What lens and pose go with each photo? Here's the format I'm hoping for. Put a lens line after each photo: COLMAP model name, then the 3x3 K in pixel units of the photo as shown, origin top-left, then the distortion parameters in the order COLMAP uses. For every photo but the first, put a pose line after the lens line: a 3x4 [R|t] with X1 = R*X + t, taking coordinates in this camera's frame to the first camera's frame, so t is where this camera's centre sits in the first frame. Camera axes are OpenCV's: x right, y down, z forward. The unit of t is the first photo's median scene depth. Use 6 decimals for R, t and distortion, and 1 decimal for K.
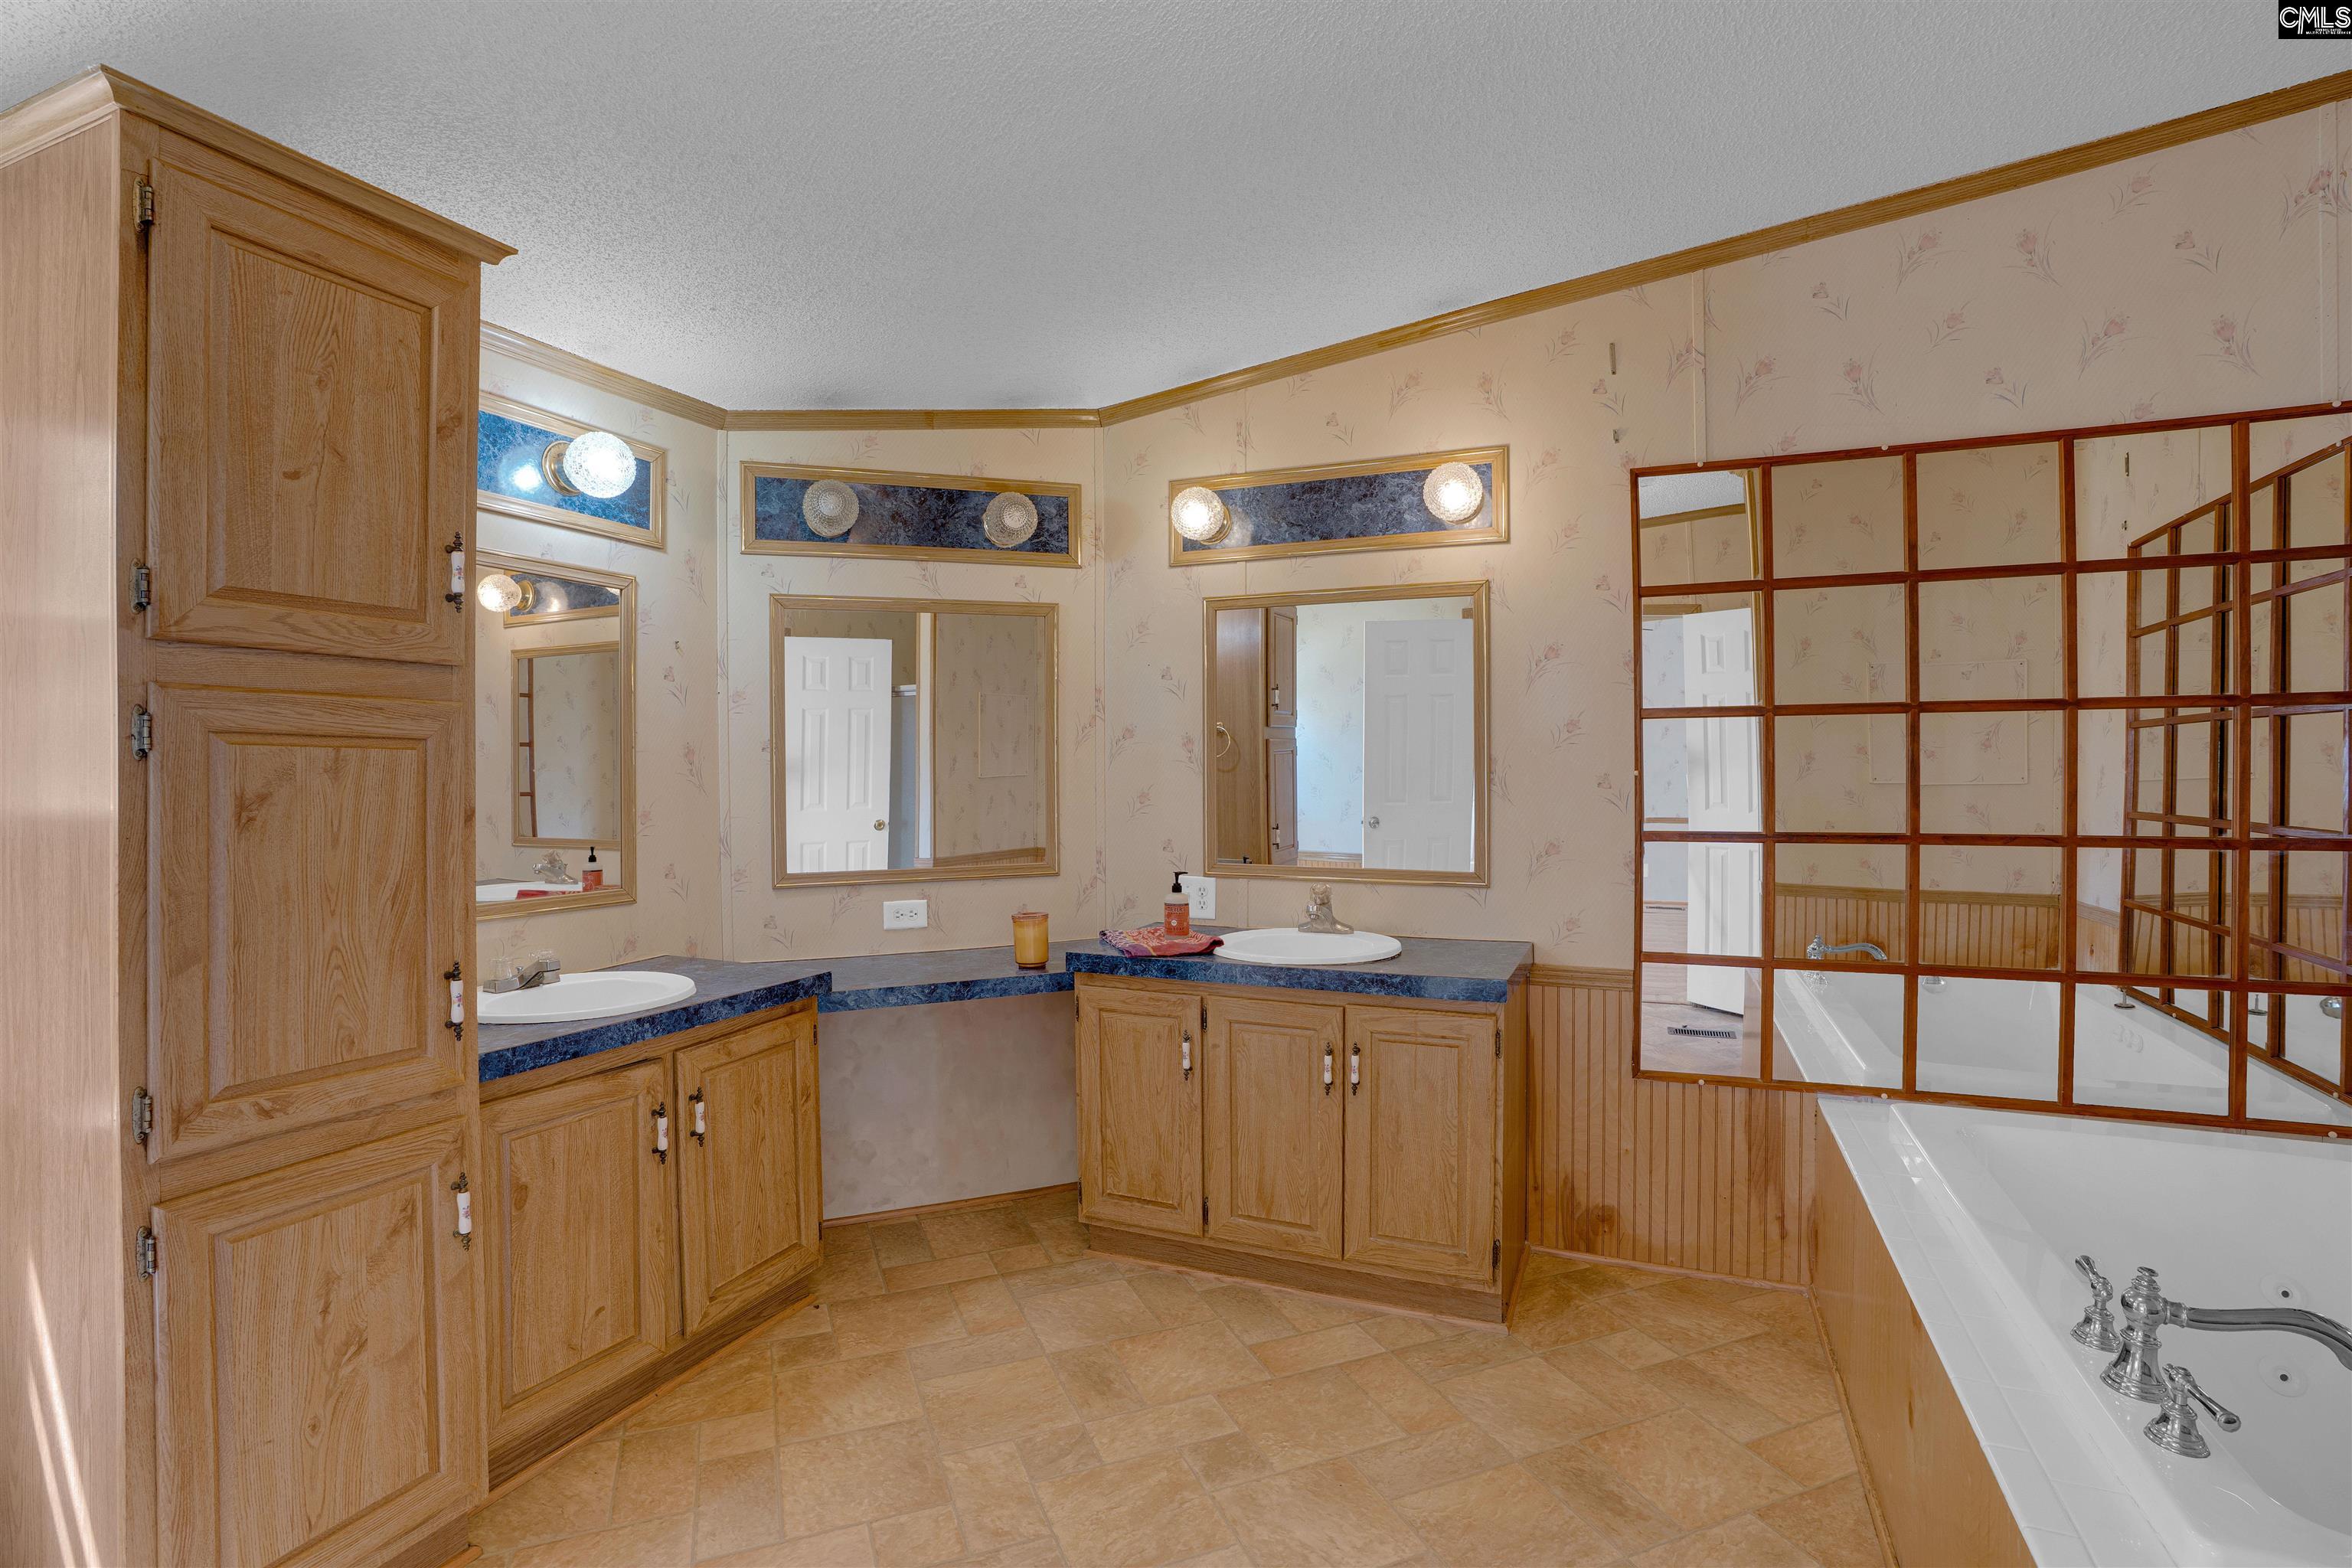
lens RADIAL K [[1101.2, 0, 1171.2], [0, 1101.2, 777.9], [0, 0, 1]] dist [-0.074165, 0.028970]
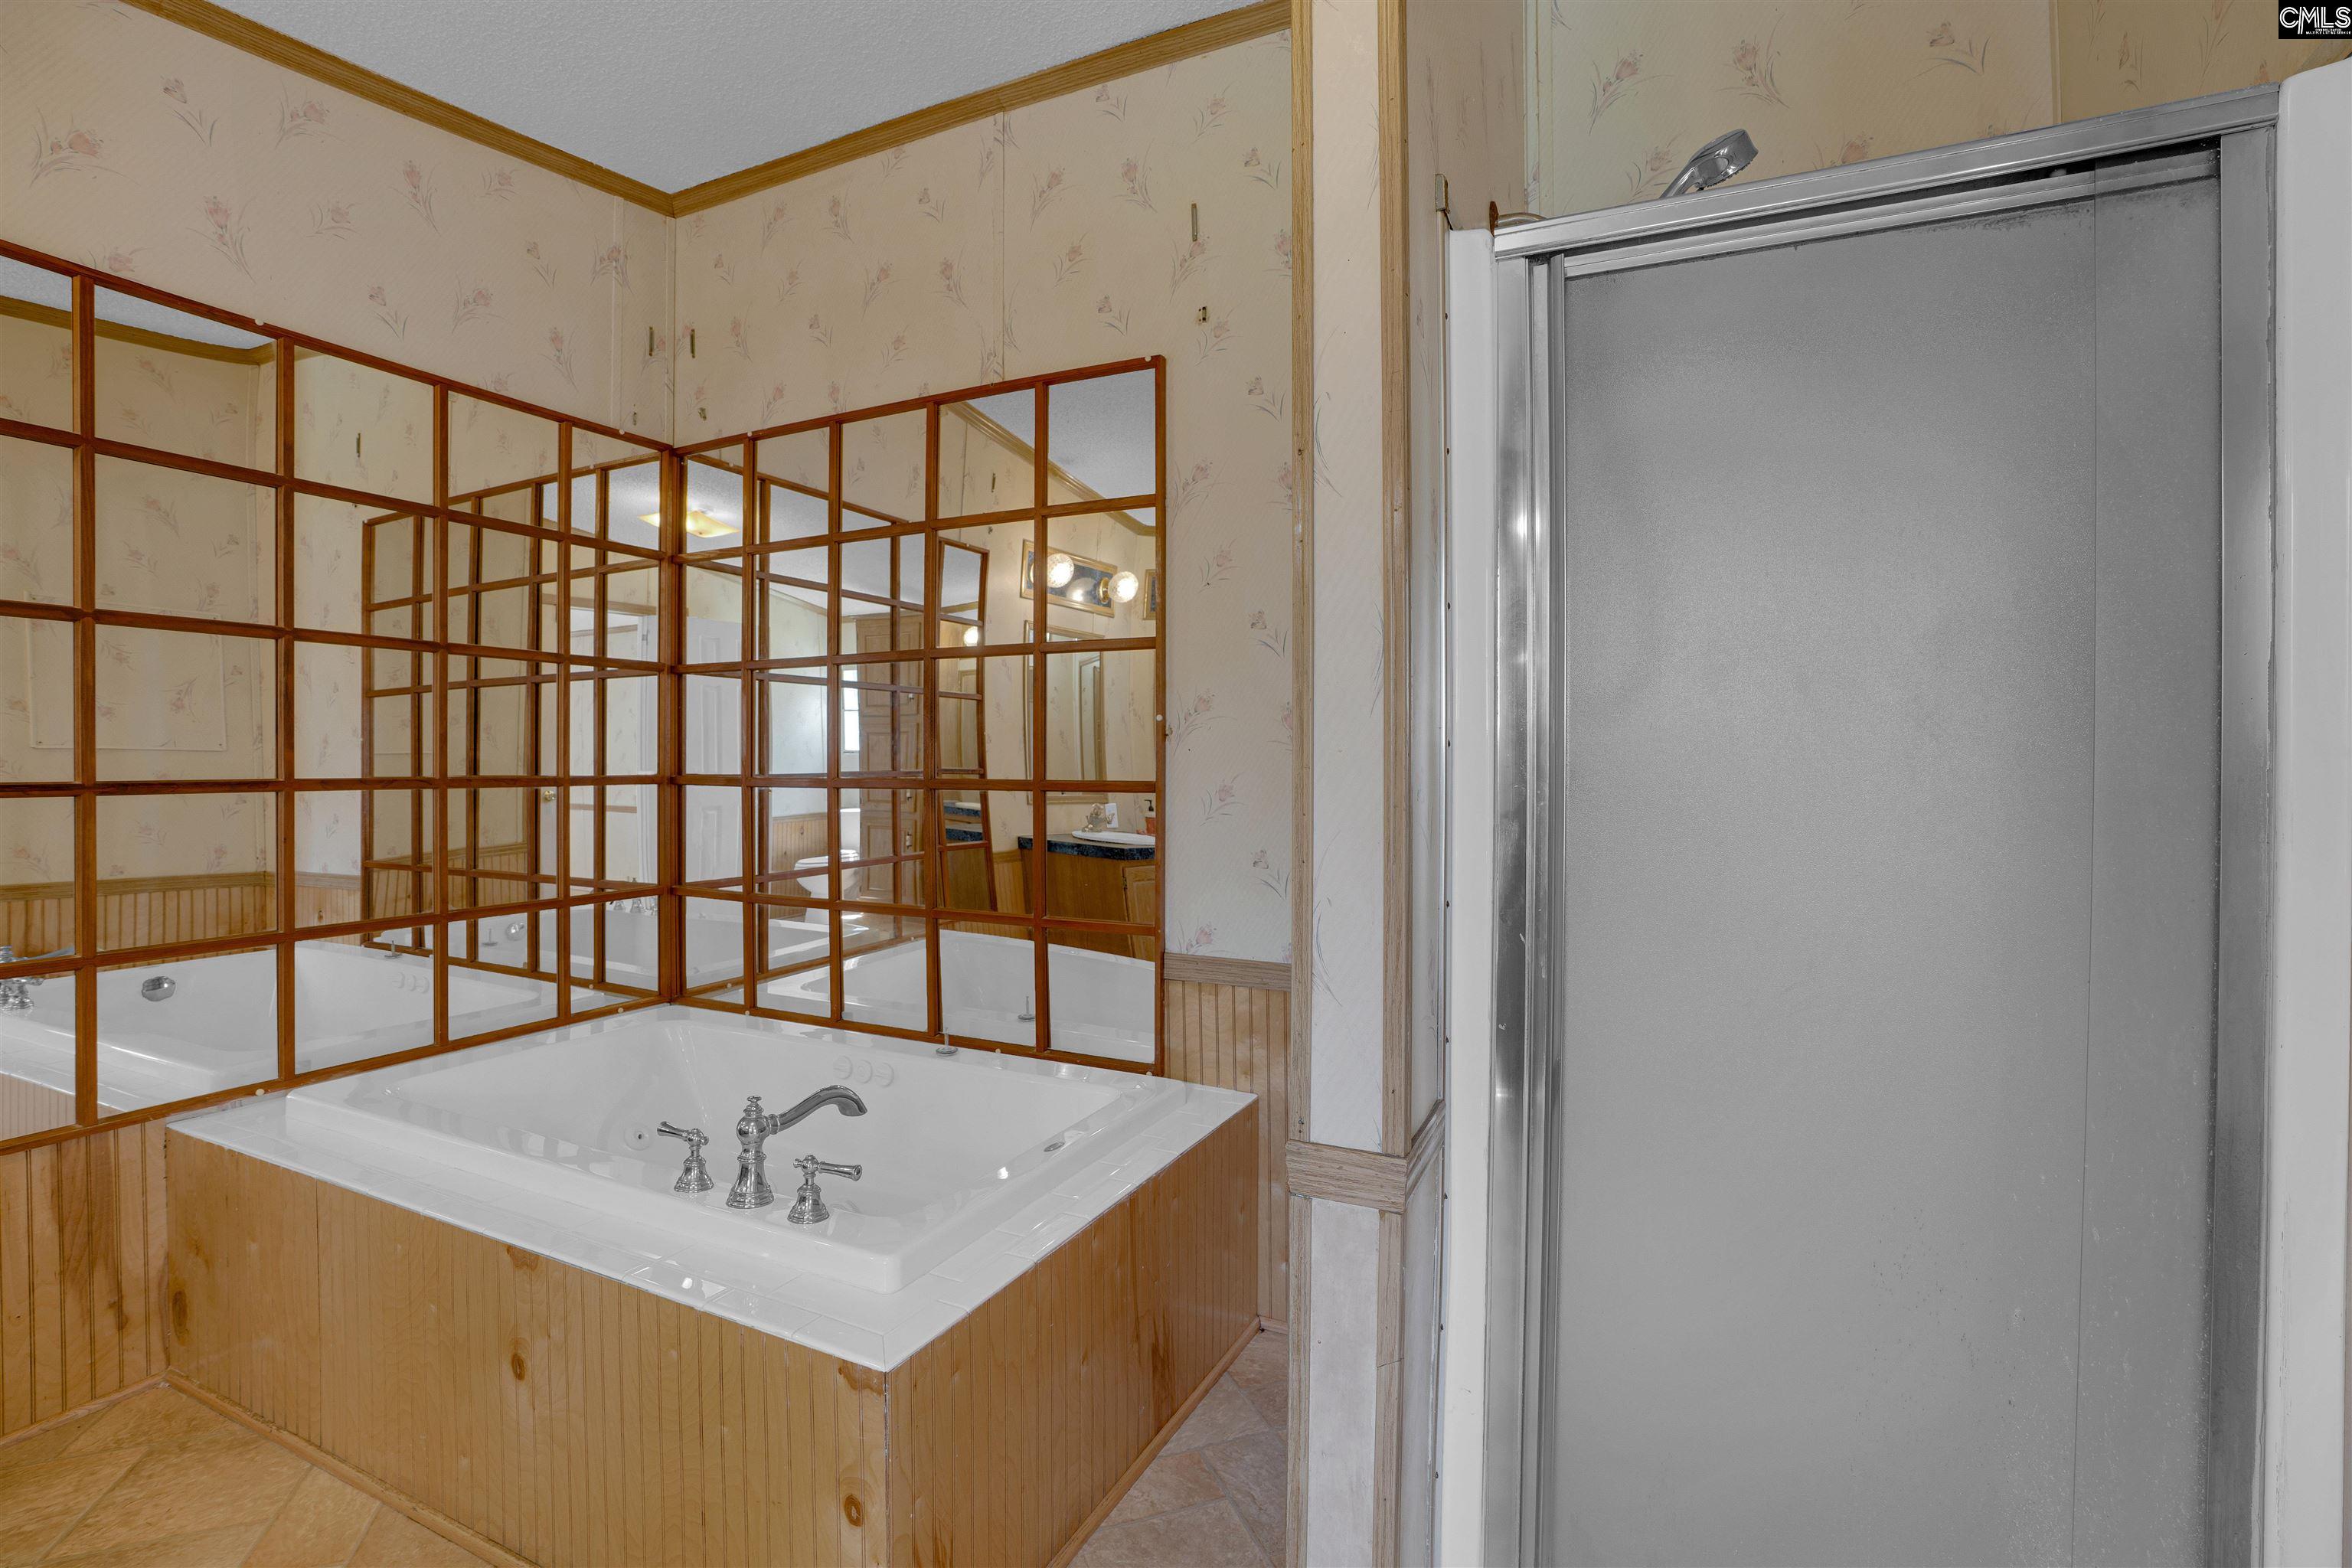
lens RADIAL K [[1101.2, 0, 1171.2], [0, 1101.2, 777.9], [0, 0, 1]] dist [-0.074165, 0.028970]
pose [[0.028037, -0.000475, 0.999607, -0.137219], [0.011960, 0.999928, 0.000139, 0.056300], [-0.999535, 0.011951, 0.028040, 0.243918]]
